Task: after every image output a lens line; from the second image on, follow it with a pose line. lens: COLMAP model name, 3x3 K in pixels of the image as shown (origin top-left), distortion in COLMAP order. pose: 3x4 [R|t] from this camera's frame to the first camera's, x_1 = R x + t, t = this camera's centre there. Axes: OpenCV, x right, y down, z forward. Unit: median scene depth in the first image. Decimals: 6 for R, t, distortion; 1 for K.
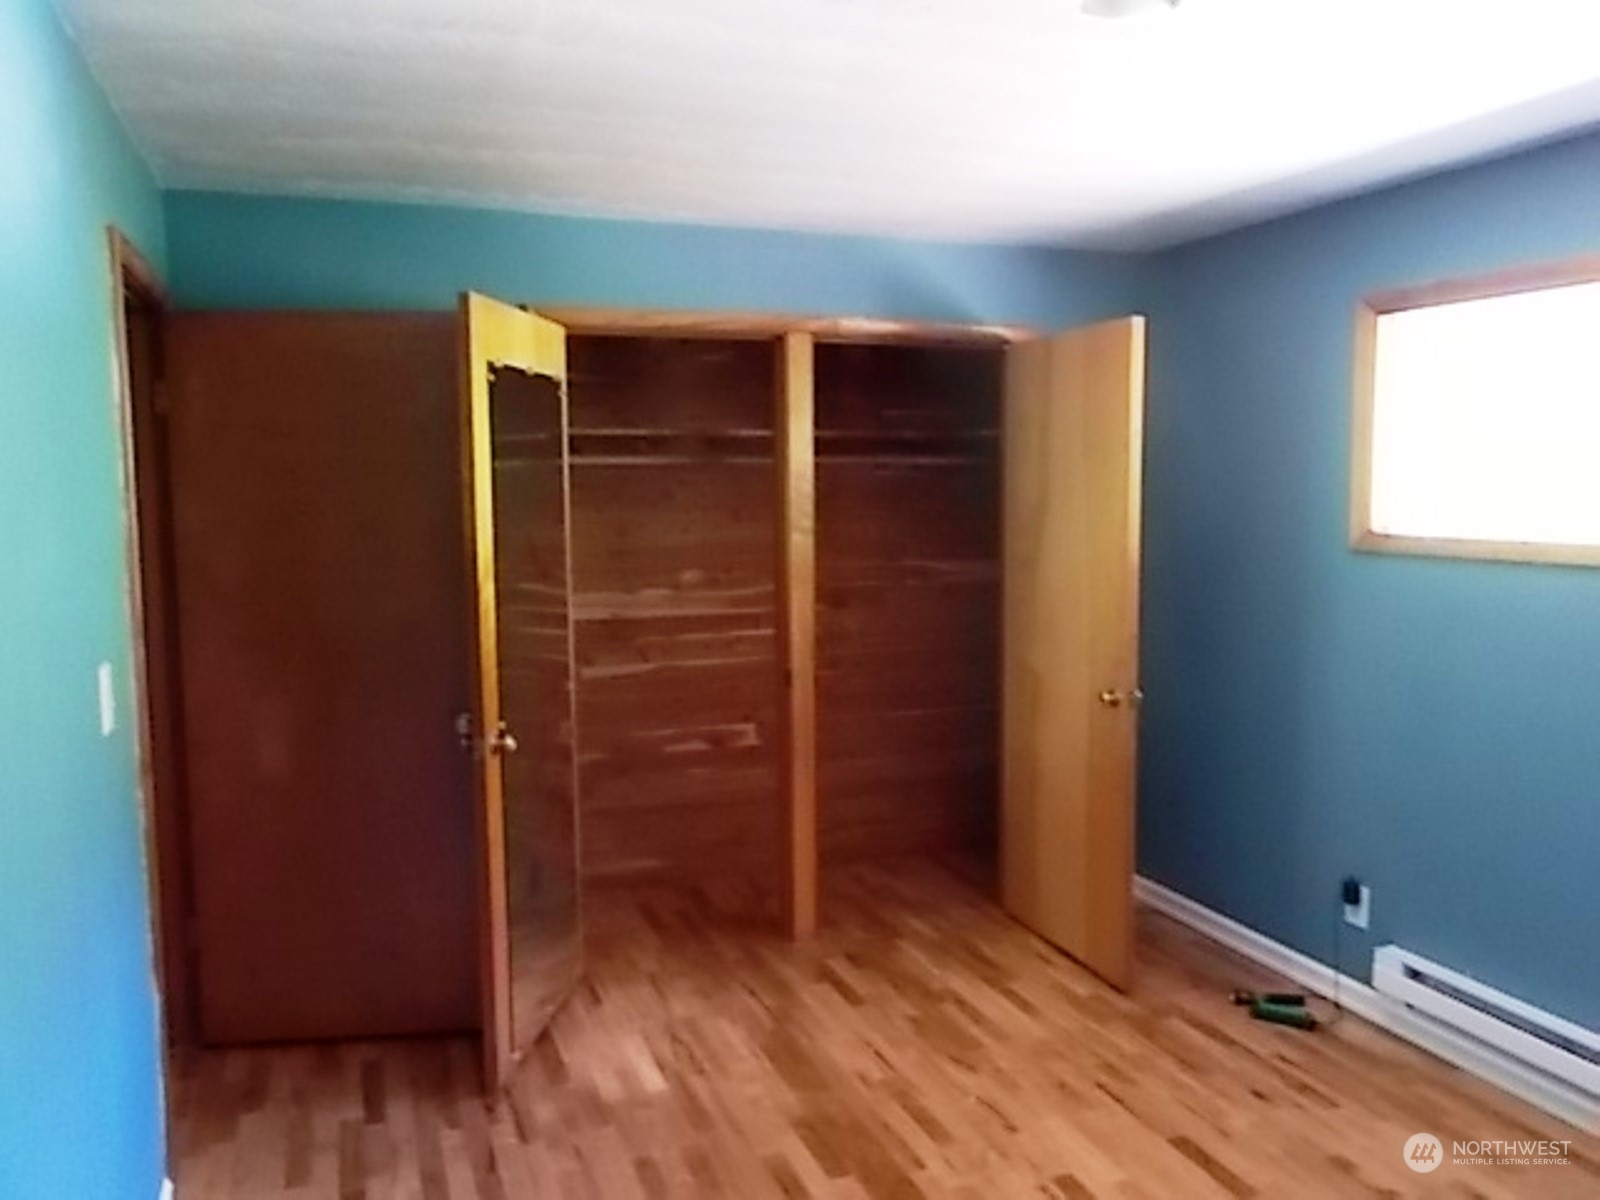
lens RADIAL K [[1231.1, 0, 802.9], [0, 1231.1, 598.1], [0, 0, 1]] dist [0.019098, -0.024088]
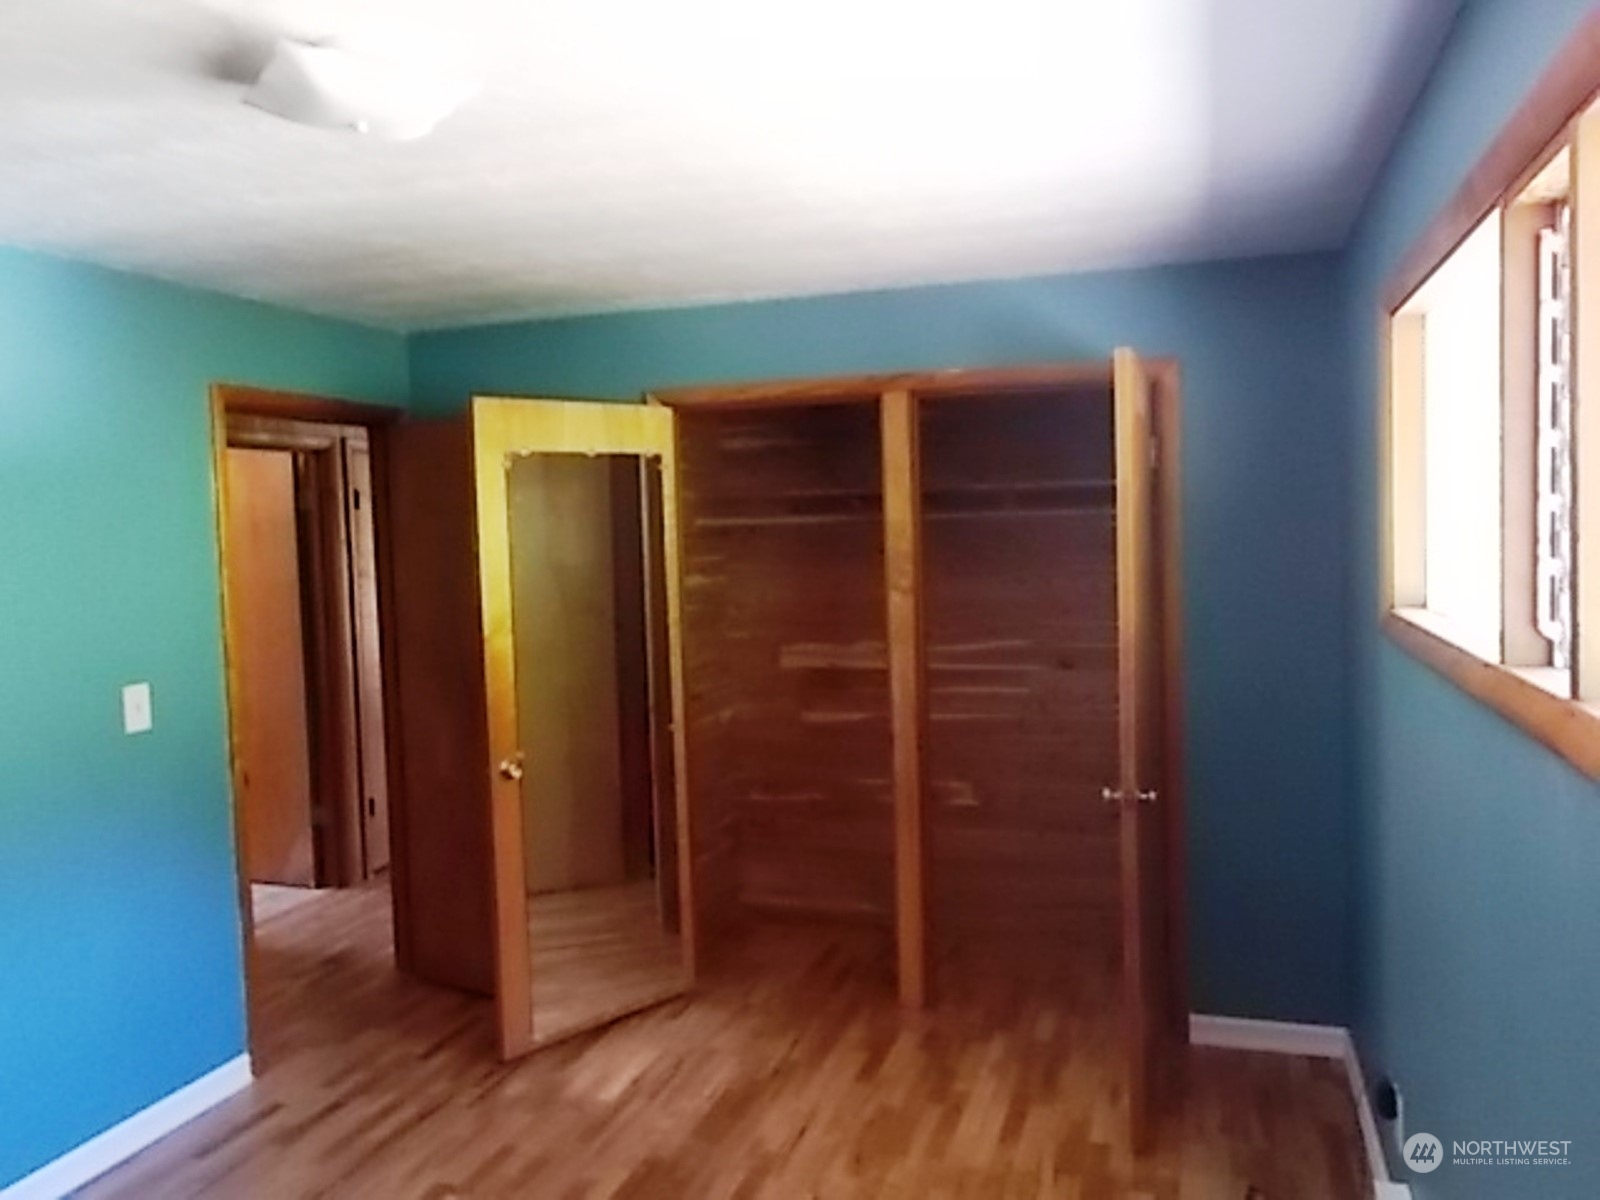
lens RADIAL K [[1231.1, 0, 808.1], [0, 1231.1, 601.5], [0, 0, 1]] dist [0.019098, -0.024088]
pose [[0.786067, 0.022872, -0.617719, 0.609579], [-0.034719, 0.999371, -0.007179, -0.040400], [0.617166, 0.027090, 0.786366, 0.200780]]
